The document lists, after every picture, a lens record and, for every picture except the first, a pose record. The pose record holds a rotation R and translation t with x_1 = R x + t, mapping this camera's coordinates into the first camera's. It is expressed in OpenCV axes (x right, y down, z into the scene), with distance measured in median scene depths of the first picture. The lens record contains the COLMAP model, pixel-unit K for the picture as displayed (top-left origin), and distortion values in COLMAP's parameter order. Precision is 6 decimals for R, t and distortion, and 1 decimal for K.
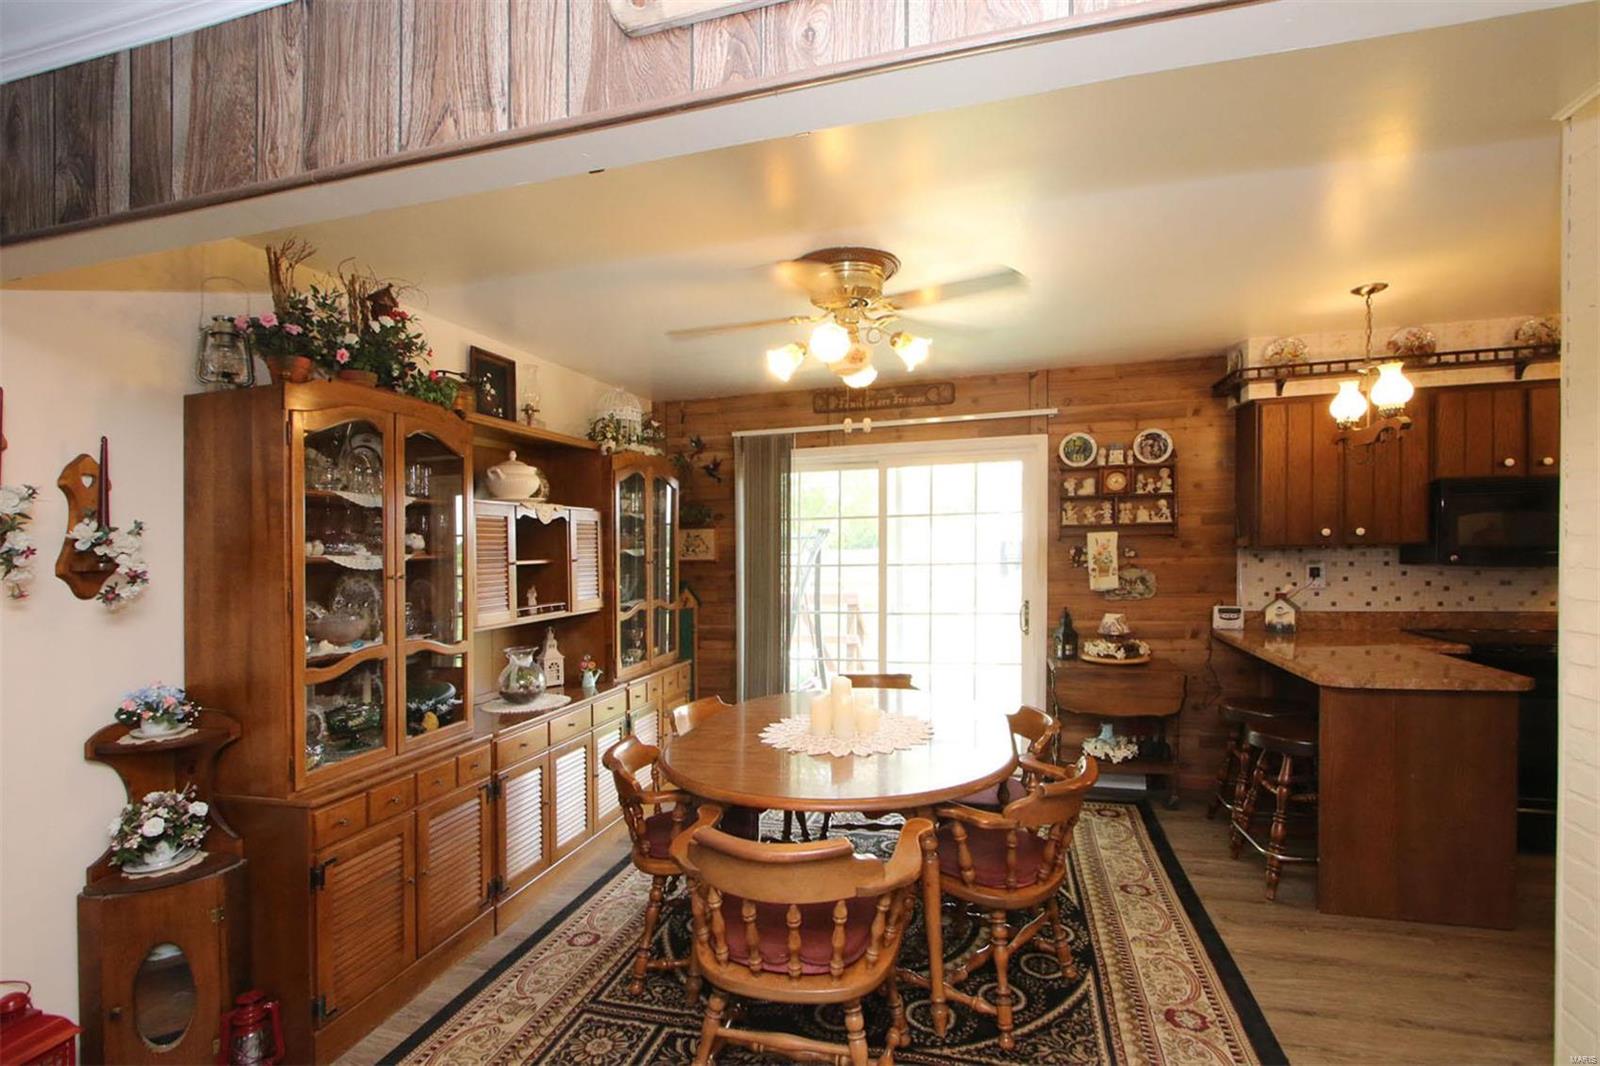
lens RADIAL K [[733.5, 0, 815.6], [0, 733.5, 542.3], [0, 0, 1]] dist [-0.015288, 0.000424]
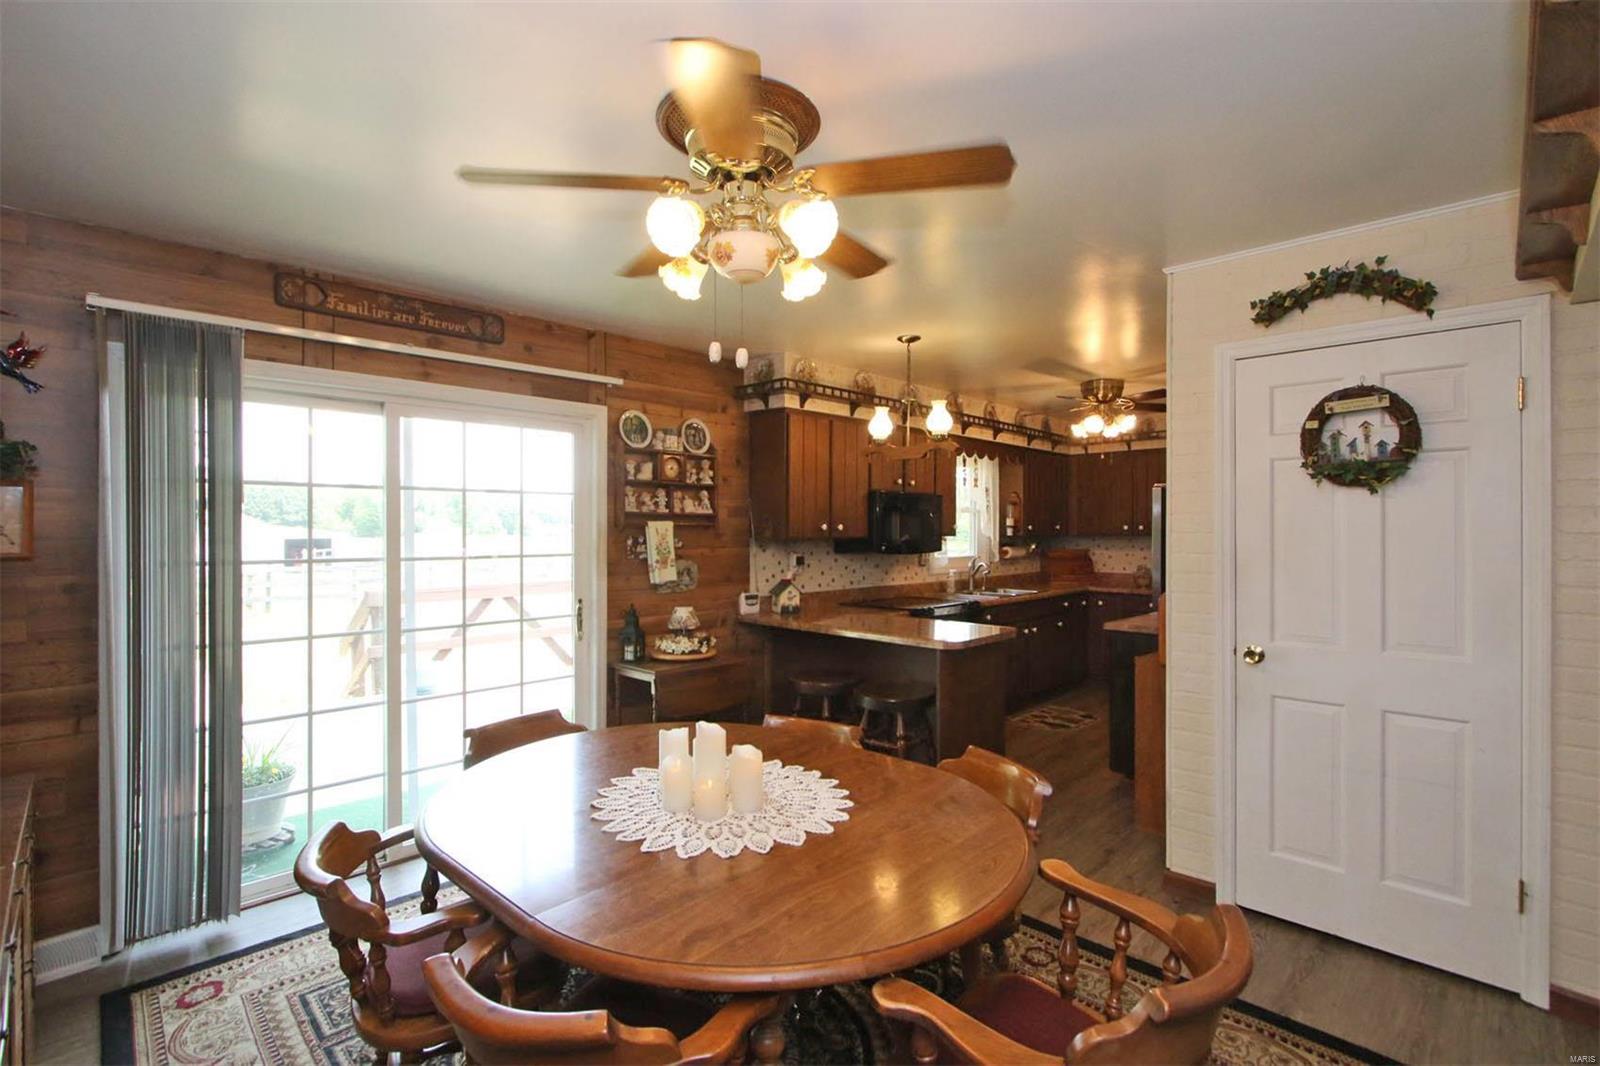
lens RADIAL K [[733.5, 0, 810.3], [0, 733.5, 535.4], [0, 0, 1]] dist [-0.015288, 0.000424]
pose [[0.483316, 0.016439, 0.875292, -0.336351], [-0.011453, 0.999857, -0.012455, 0.013734], [-0.875371, -0.004005, 0.483435, 0.379955]]
